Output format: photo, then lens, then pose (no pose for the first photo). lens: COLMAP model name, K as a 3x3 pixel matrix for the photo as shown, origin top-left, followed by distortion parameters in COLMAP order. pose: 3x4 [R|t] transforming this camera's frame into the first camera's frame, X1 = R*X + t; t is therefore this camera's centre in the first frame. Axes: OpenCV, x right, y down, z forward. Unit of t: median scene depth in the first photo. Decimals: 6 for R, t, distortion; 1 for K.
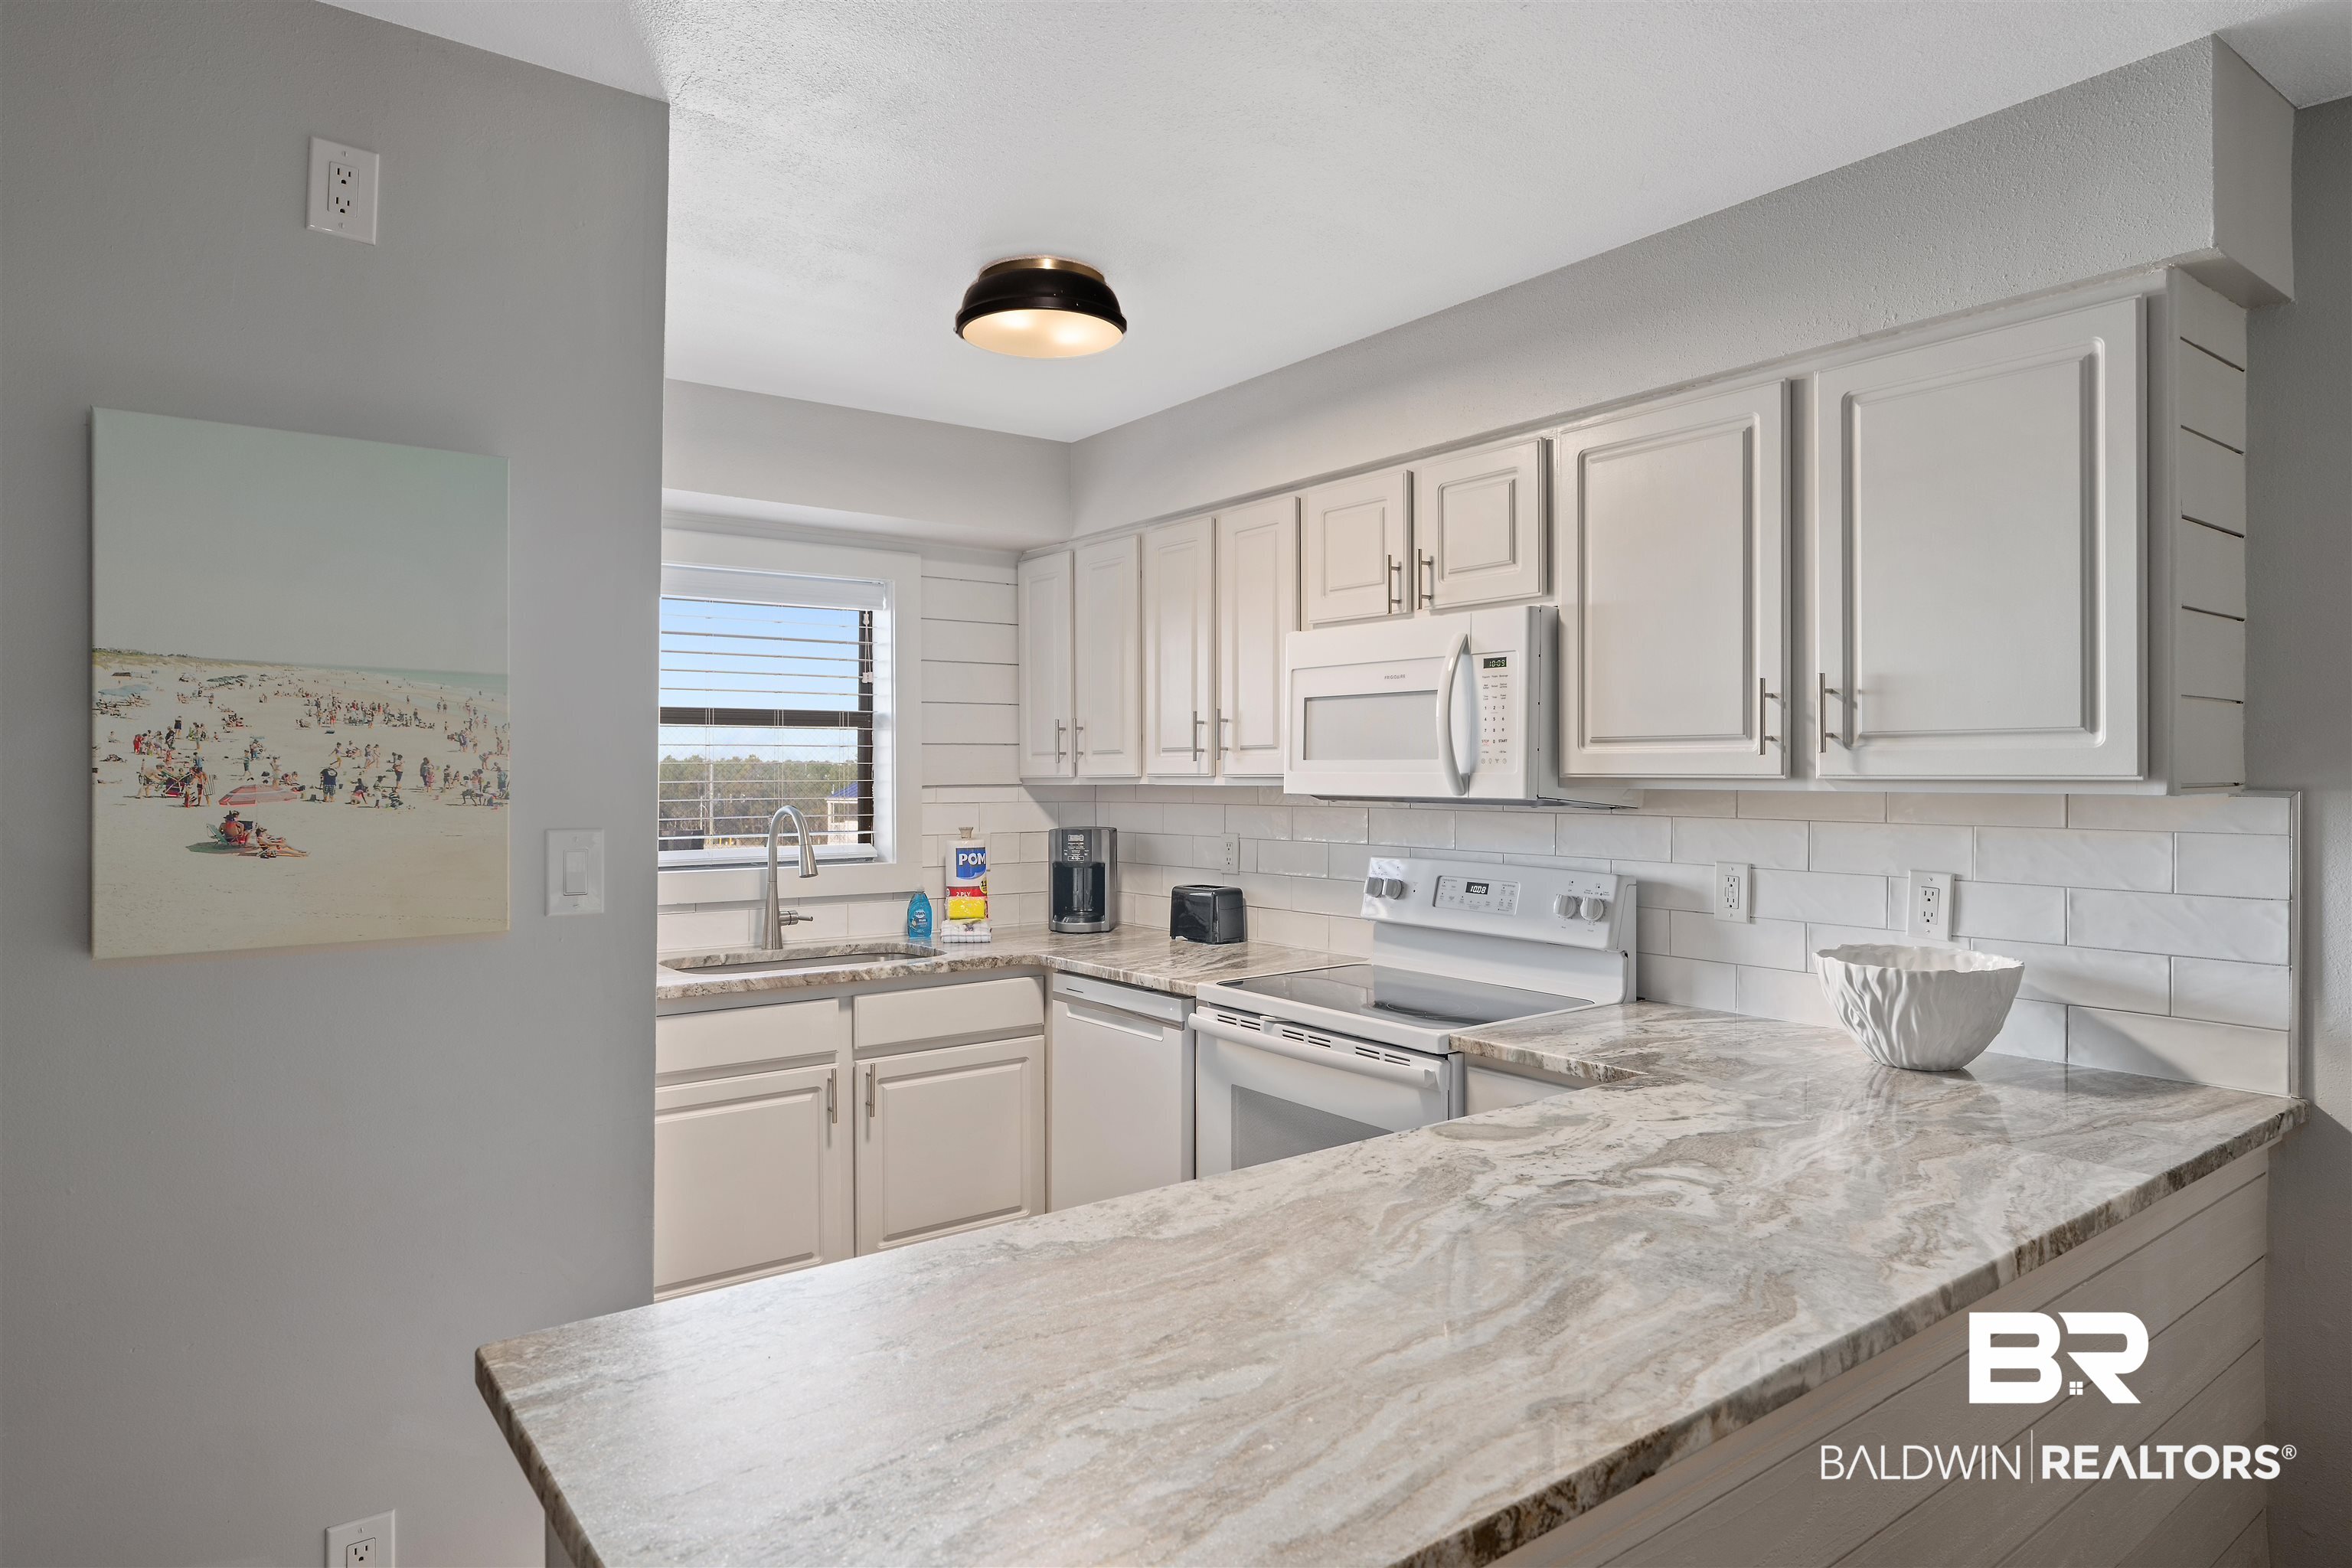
lens RADIAL K [[1365.1, 0, 1177.7], [0, 1365.1, 774.7], [0, 0, 1]] dist [0.003708, 0.000388]
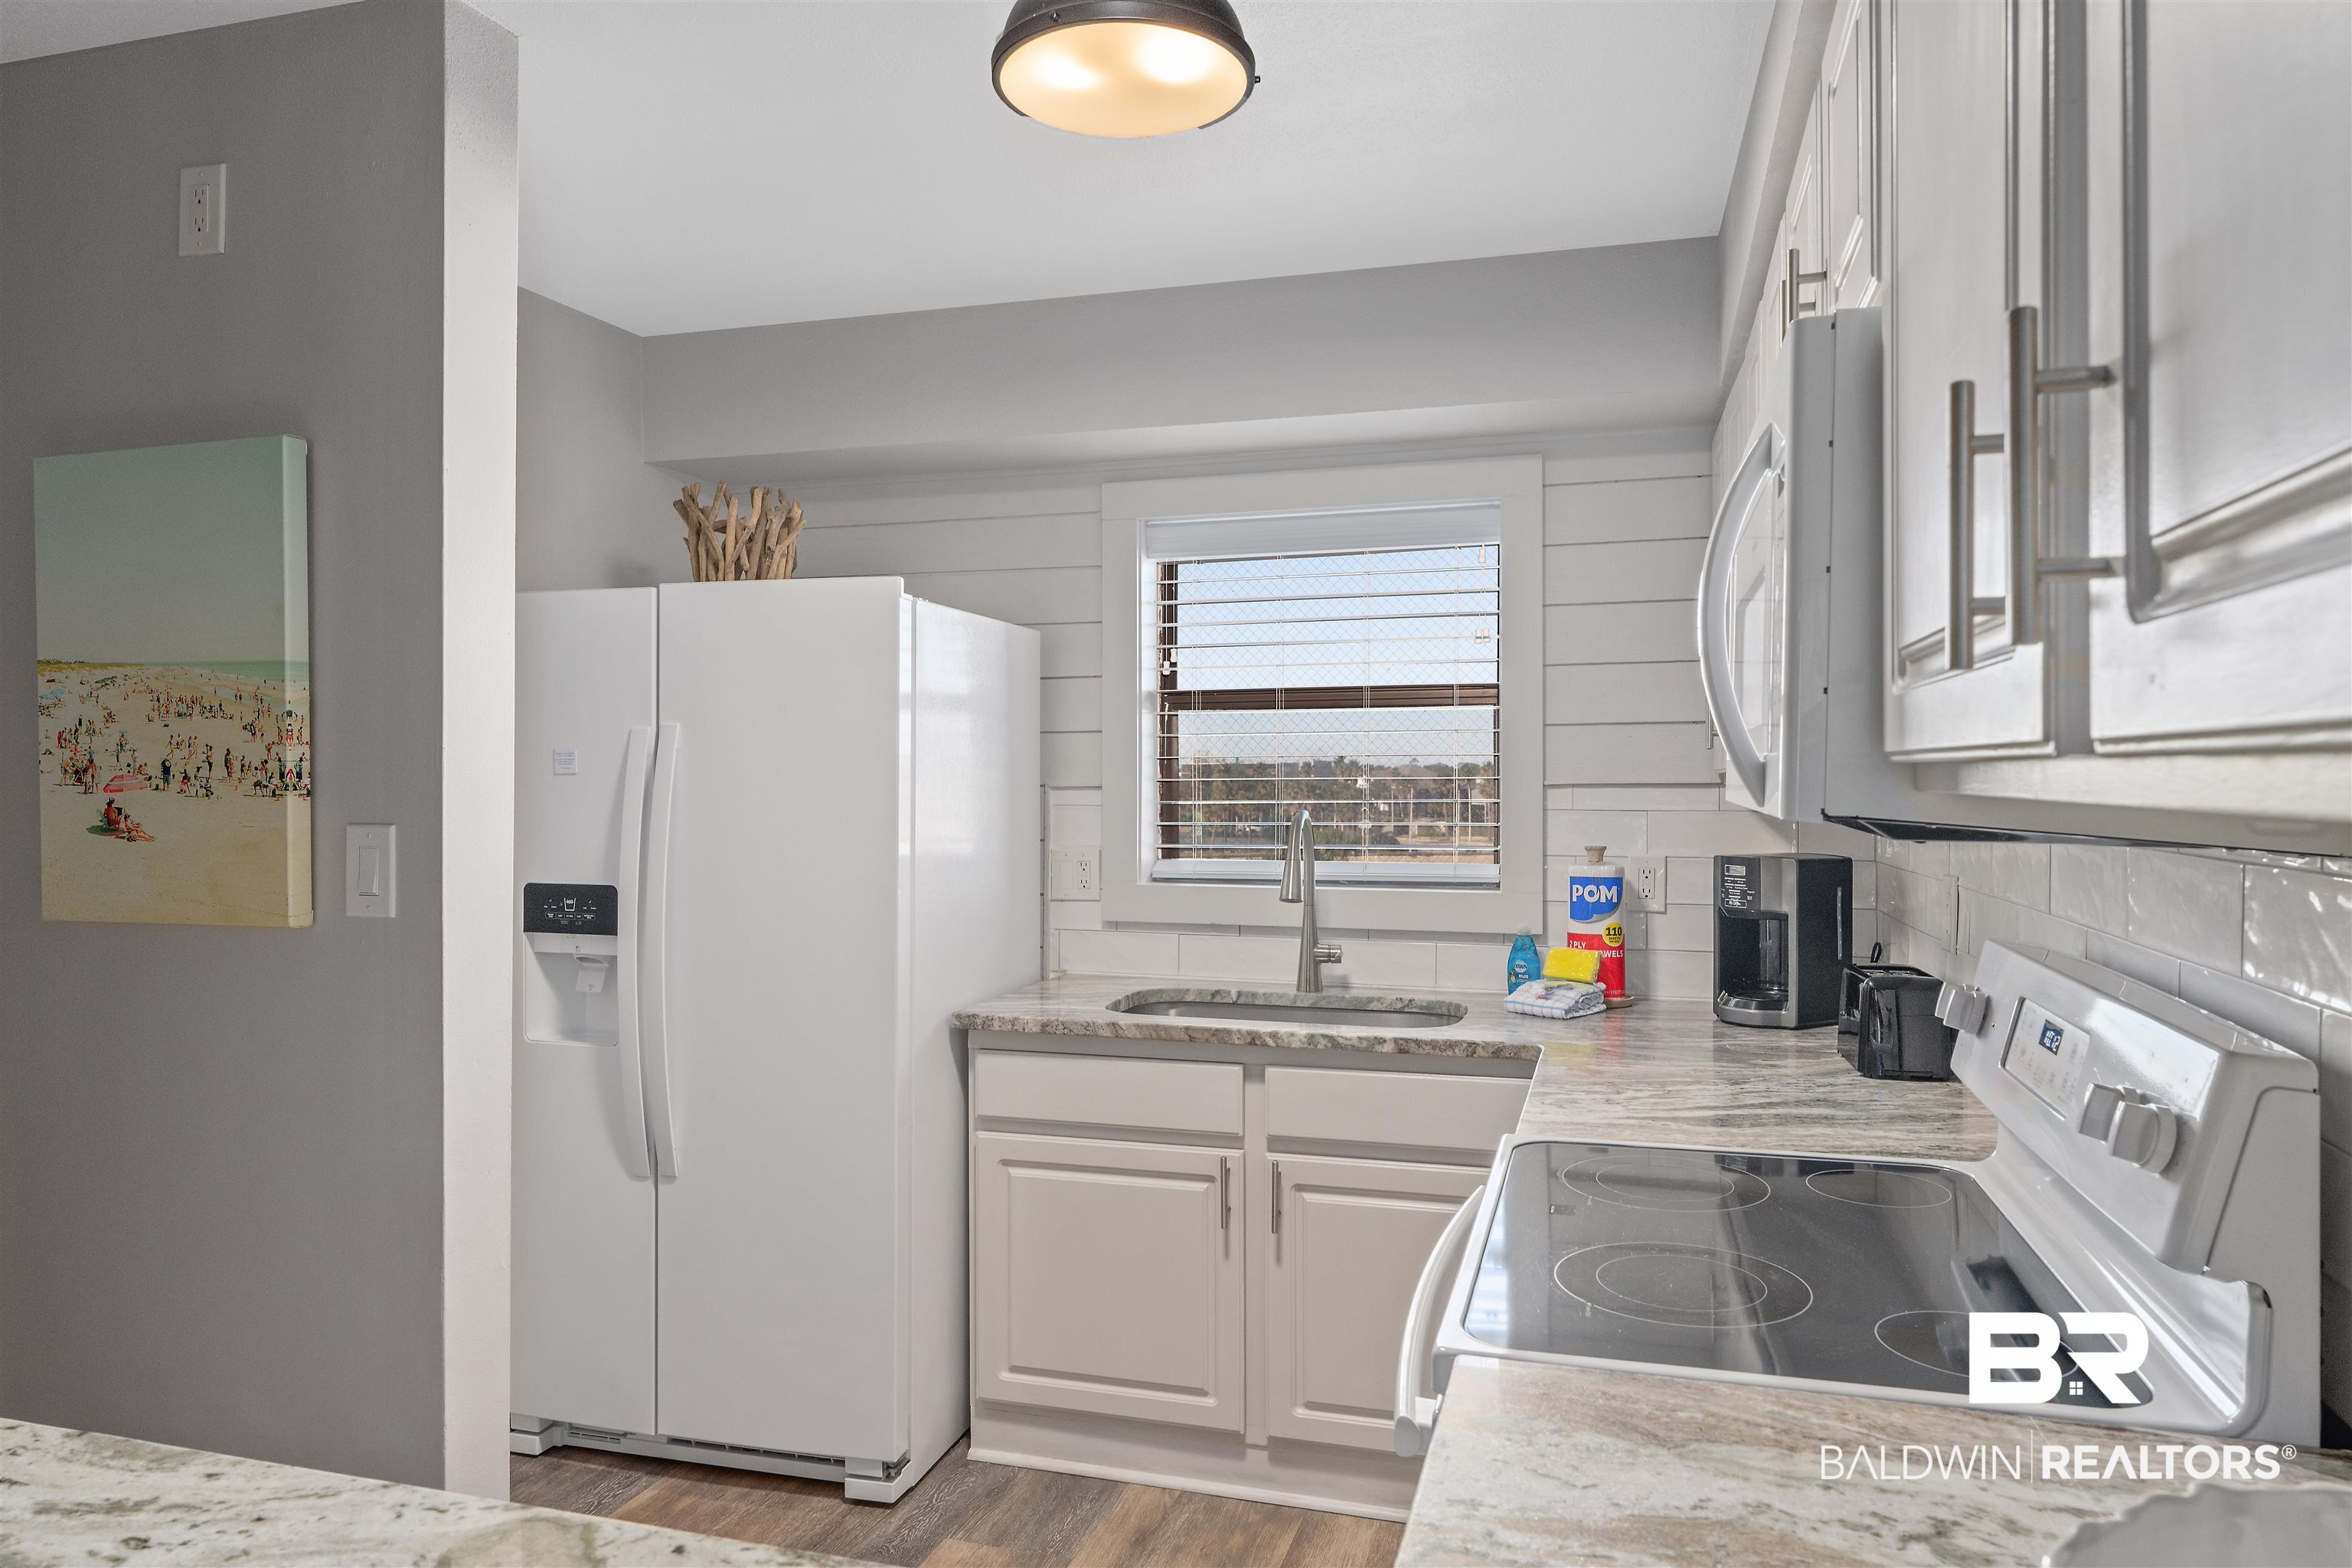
lens RADIAL K [[1497.2, 0, 1176.0], [0, 1497.2, 784.0], [0, 0, 1]] dist [0.000105, -0.000016]
pose [[0.585773, 0.003987, -0.810465, 0.748891], [0.000384, 0.999986, 0.005197, 0.008243], [0.810475, -0.003355, 0.585764, 0.911613]]
